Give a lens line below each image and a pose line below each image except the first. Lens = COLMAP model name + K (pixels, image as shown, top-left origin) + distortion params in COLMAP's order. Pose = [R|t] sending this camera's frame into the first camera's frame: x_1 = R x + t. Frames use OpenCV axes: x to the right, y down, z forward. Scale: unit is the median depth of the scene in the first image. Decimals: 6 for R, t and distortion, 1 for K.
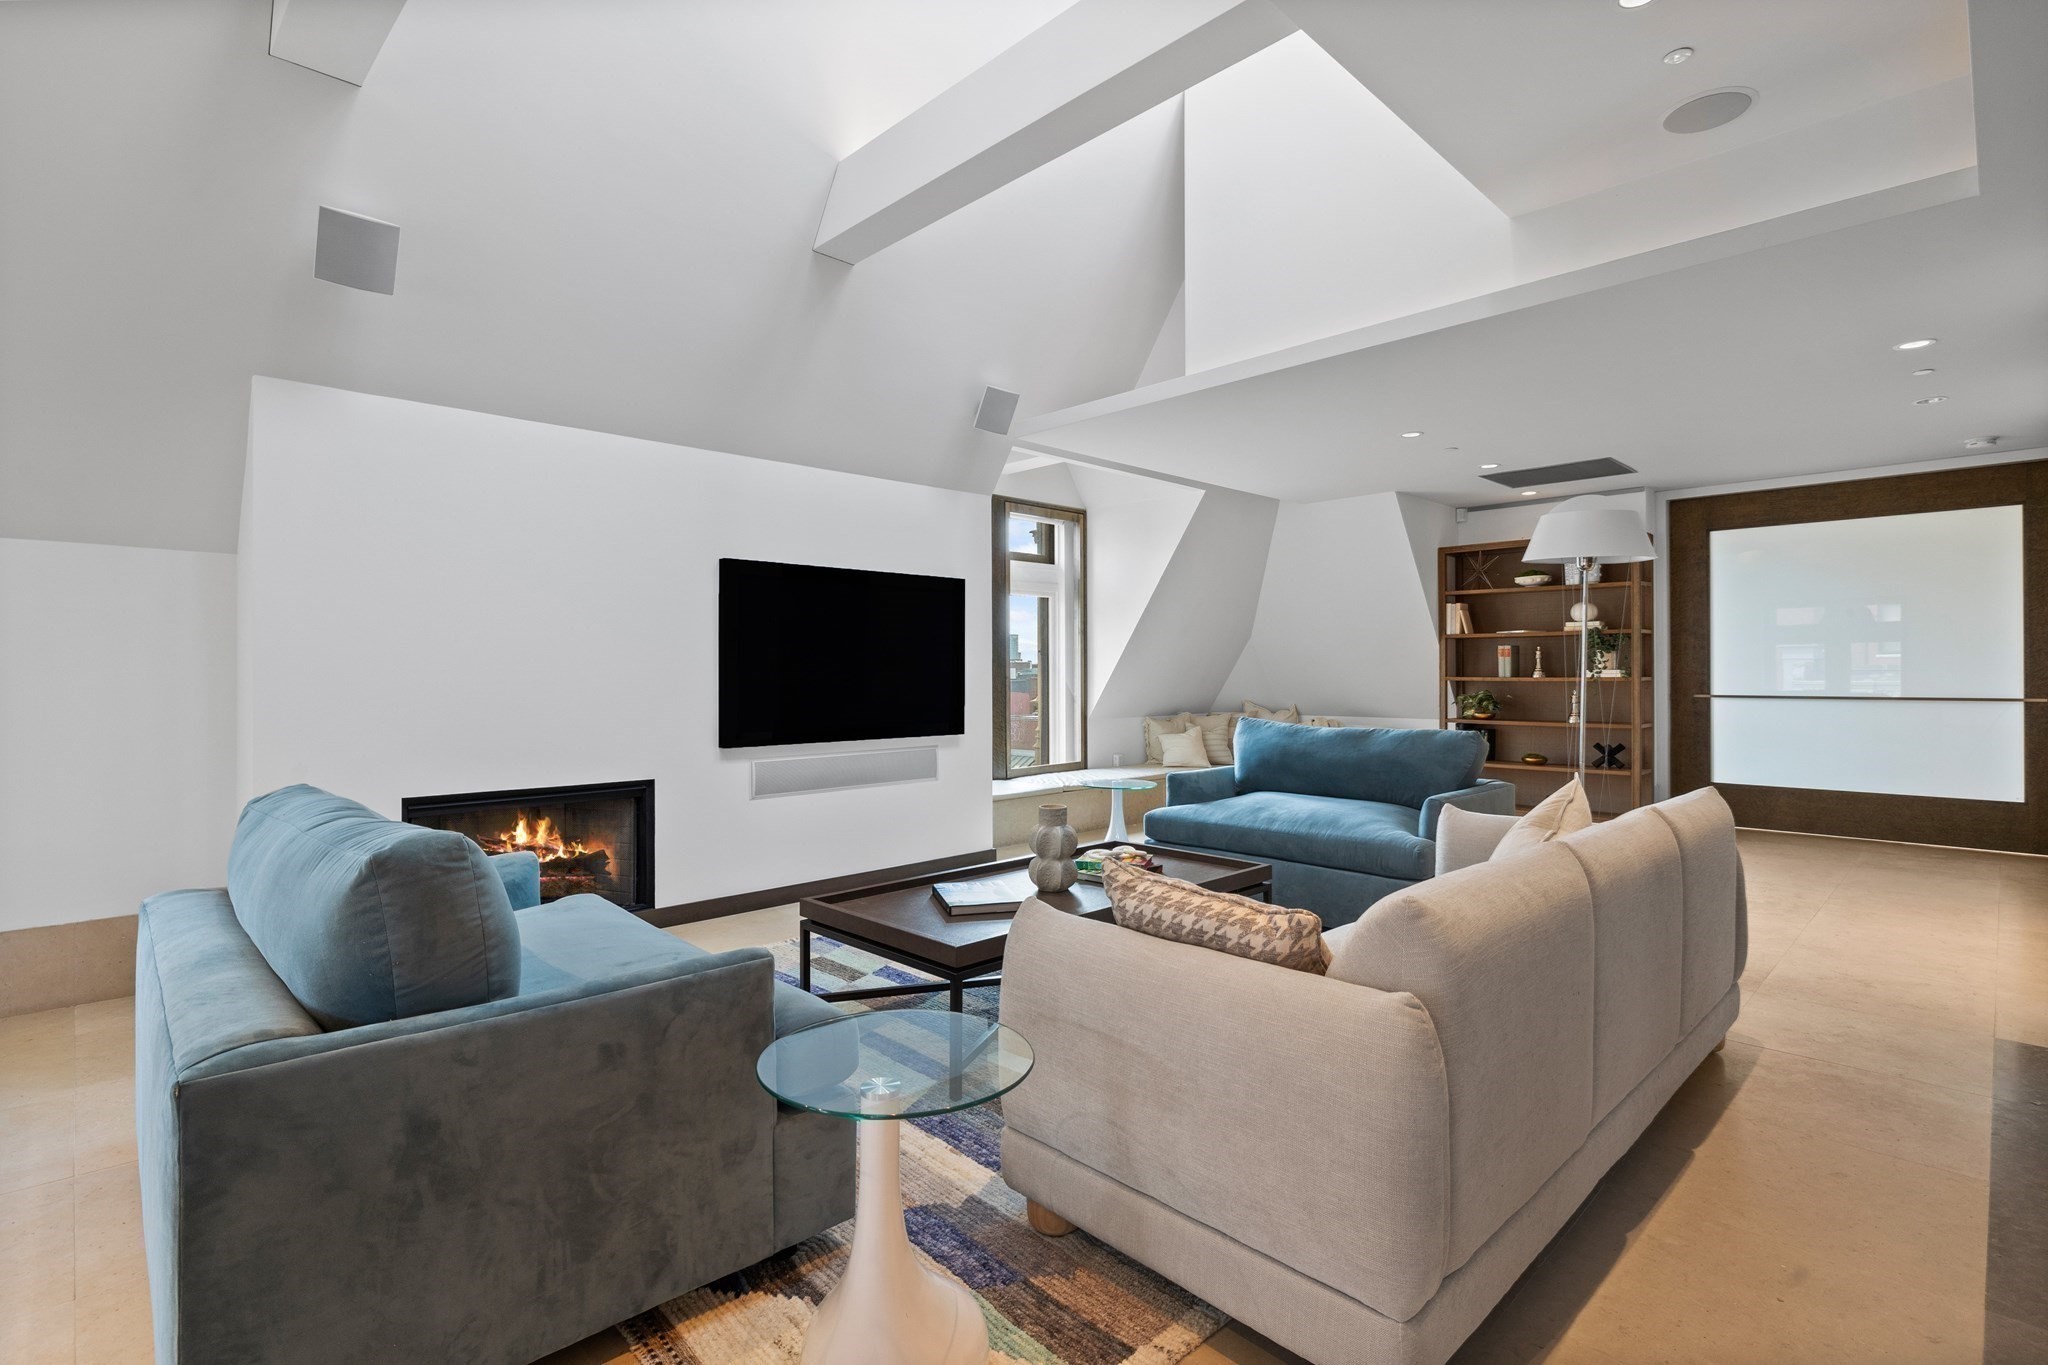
lens RADIAL K [[954.3, 0, 1034.1], [0, 954.3, 685.6], [0, 0, 1]] dist [-0.012115, 0.003761]
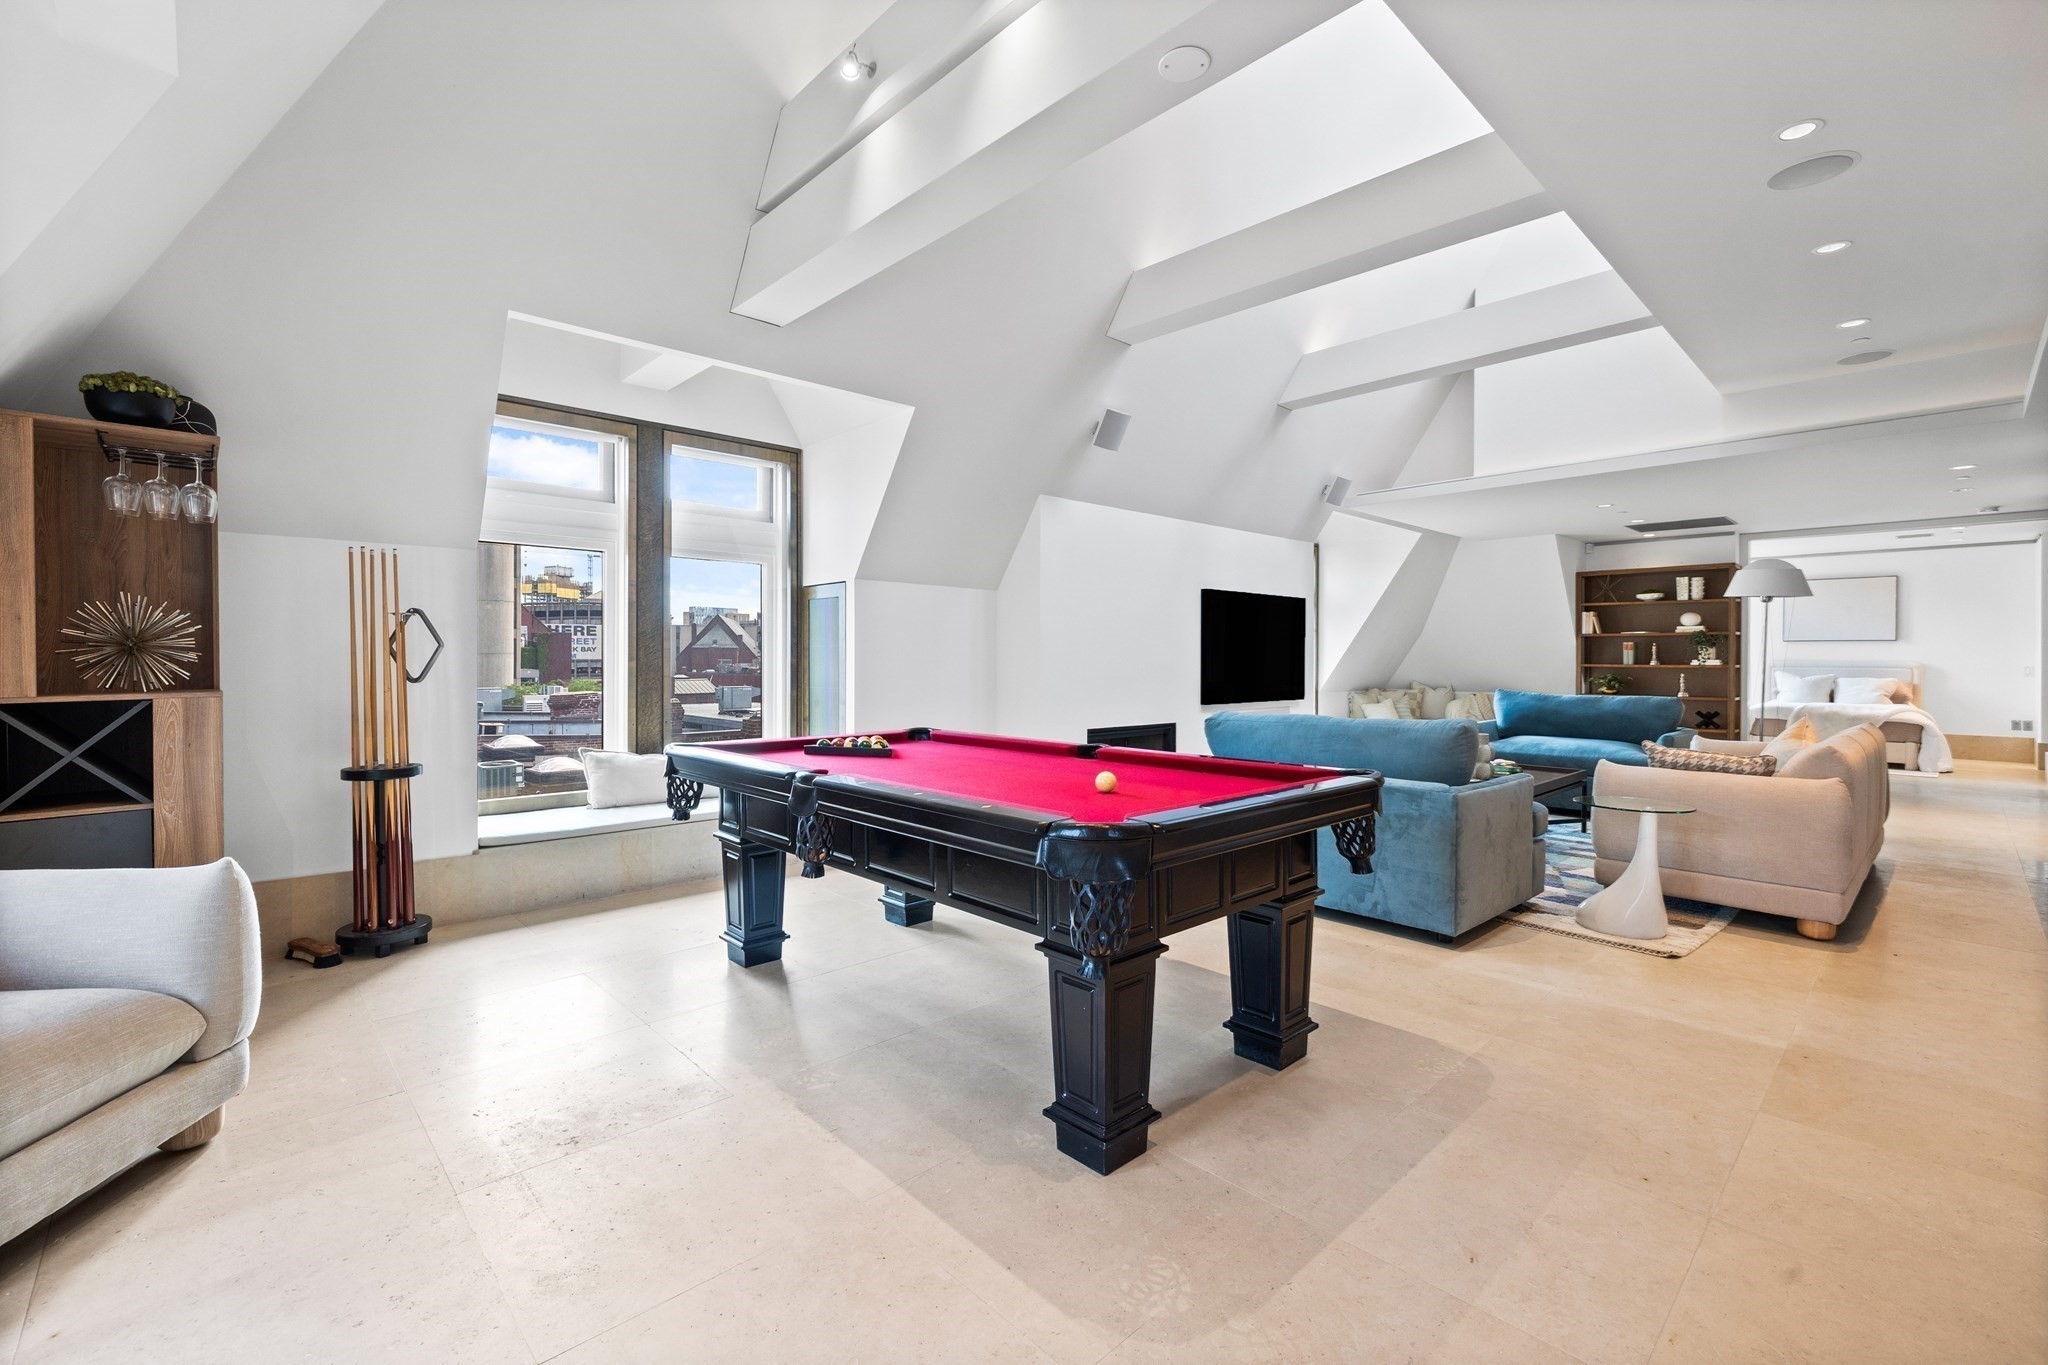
lens RADIAL K [[858.9, 0, 1035.2], [0, 858.9, 678.8], [0, 0, 1]] dist [-0.000957, 0.000086]
pose [[0.999840, 0.005950, -0.016874, -0.405370], [-0.005761, 0.999920, 0.011226, 0.003540], [0.016940, -0.011127, 0.999795, -0.326473]]
